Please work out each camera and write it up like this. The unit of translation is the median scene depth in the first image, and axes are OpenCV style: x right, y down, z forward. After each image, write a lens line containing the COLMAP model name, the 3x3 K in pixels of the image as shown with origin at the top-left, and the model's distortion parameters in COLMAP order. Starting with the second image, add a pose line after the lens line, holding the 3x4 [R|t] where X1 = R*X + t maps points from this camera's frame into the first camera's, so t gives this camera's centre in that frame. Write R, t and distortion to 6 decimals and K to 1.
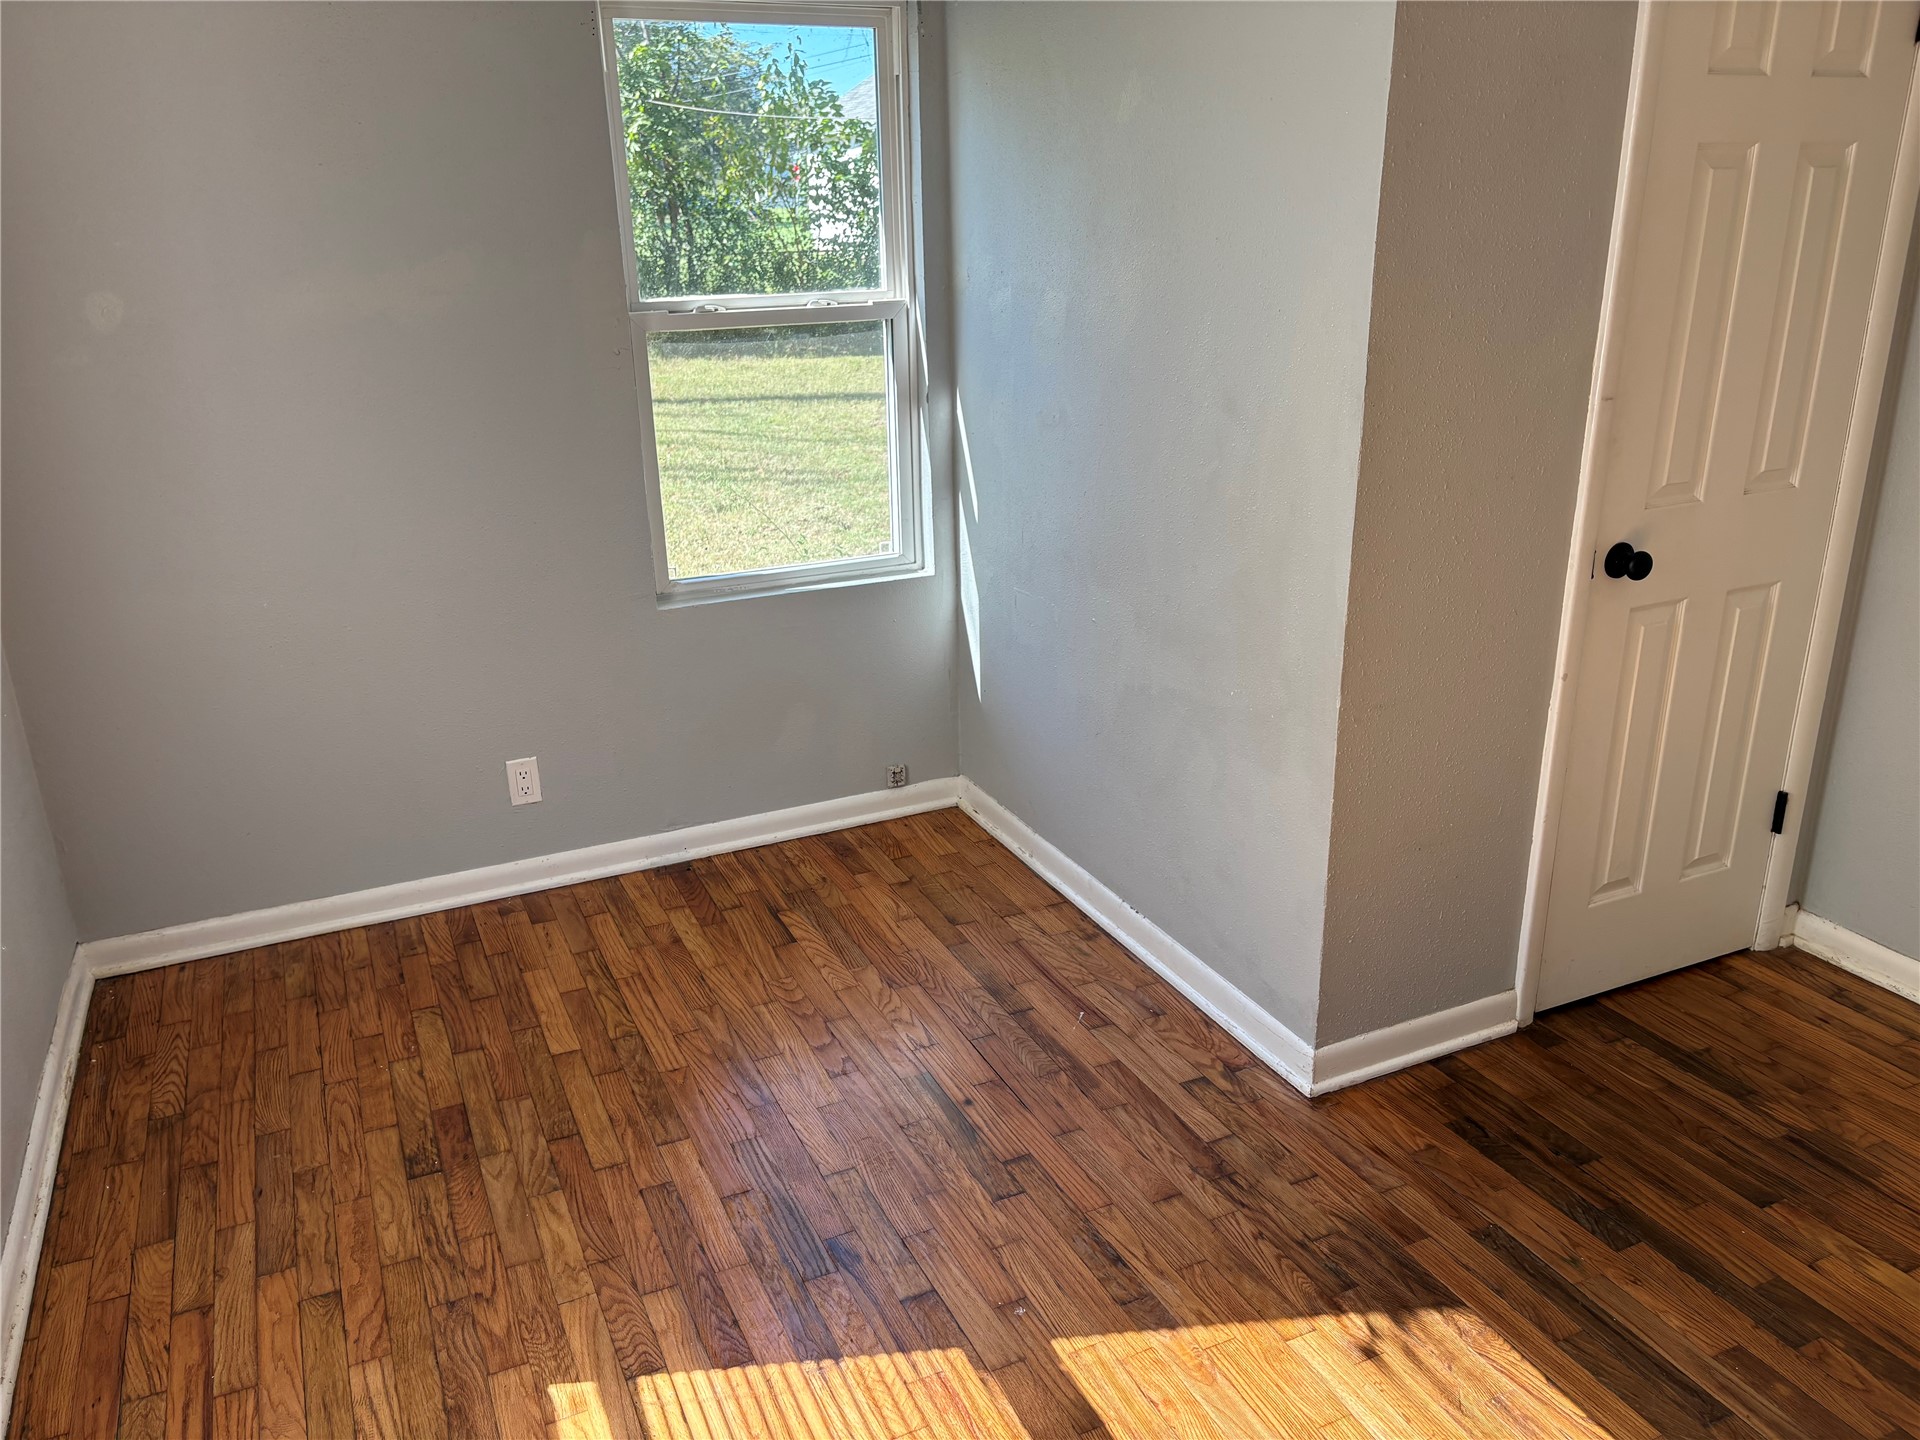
lens RADIAL K [[1460.6, 0, 965.8], [0, 1460.6, 726.3], [0, 0, 1]] dist [0.082855, -0.105636]
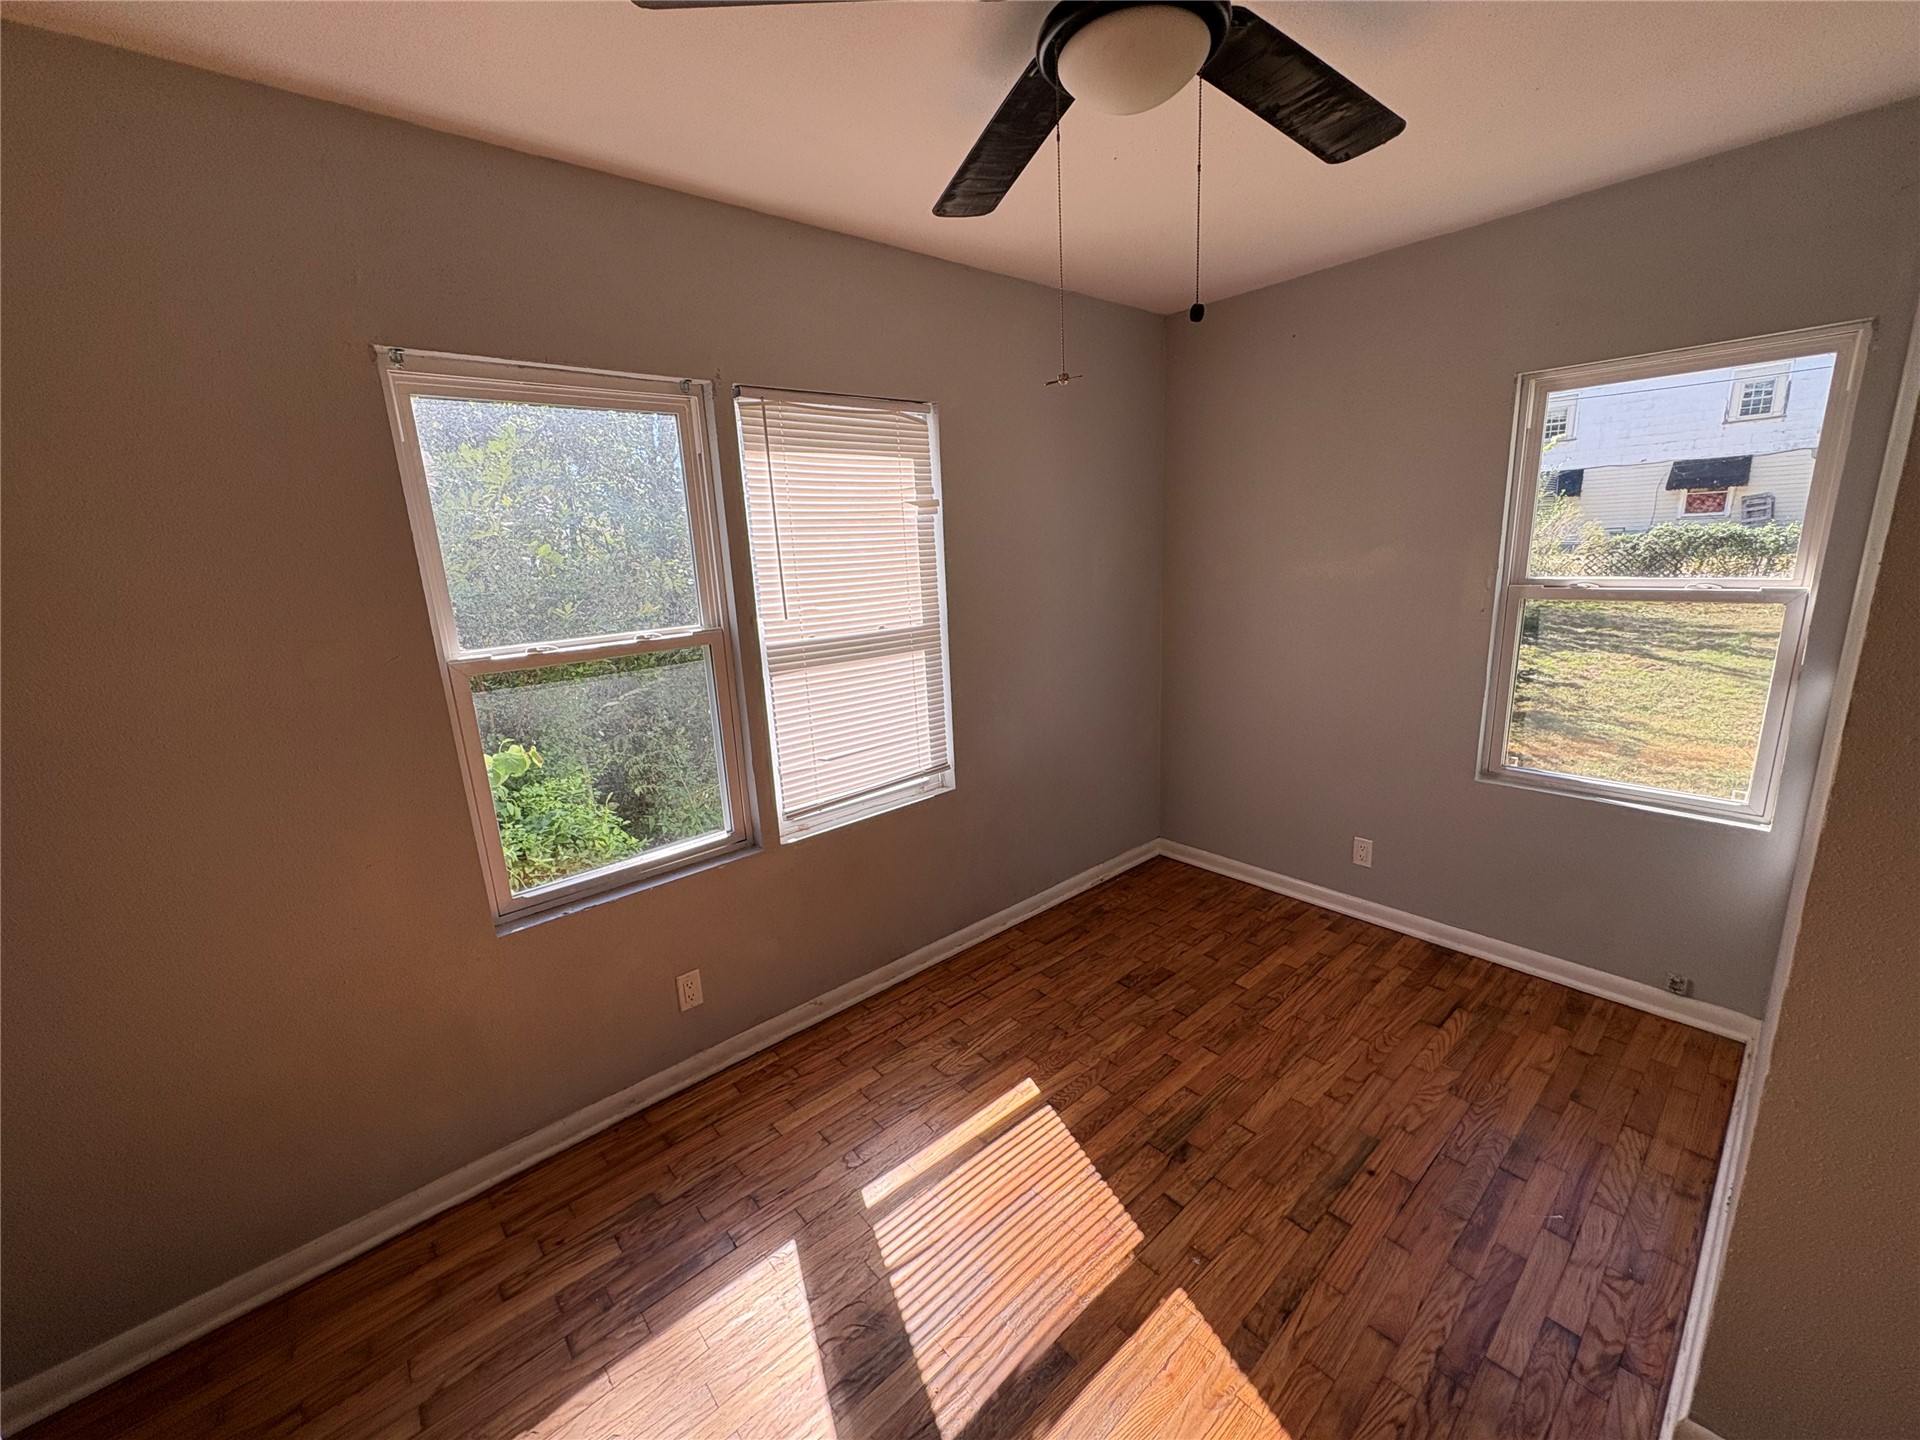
lens RADIAL K [[768.8, 0, 957.7], [0, 768.8, 714.9], [0, 0, 1]] dist [-0.000819, -0.000001]
pose [[0.280849, 0.222874, -0.933515, 0.474097], [-0.293649, 0.945972, 0.137504, -0.128480], [0.913725, 0.235508, 0.331122, 0.340275]]
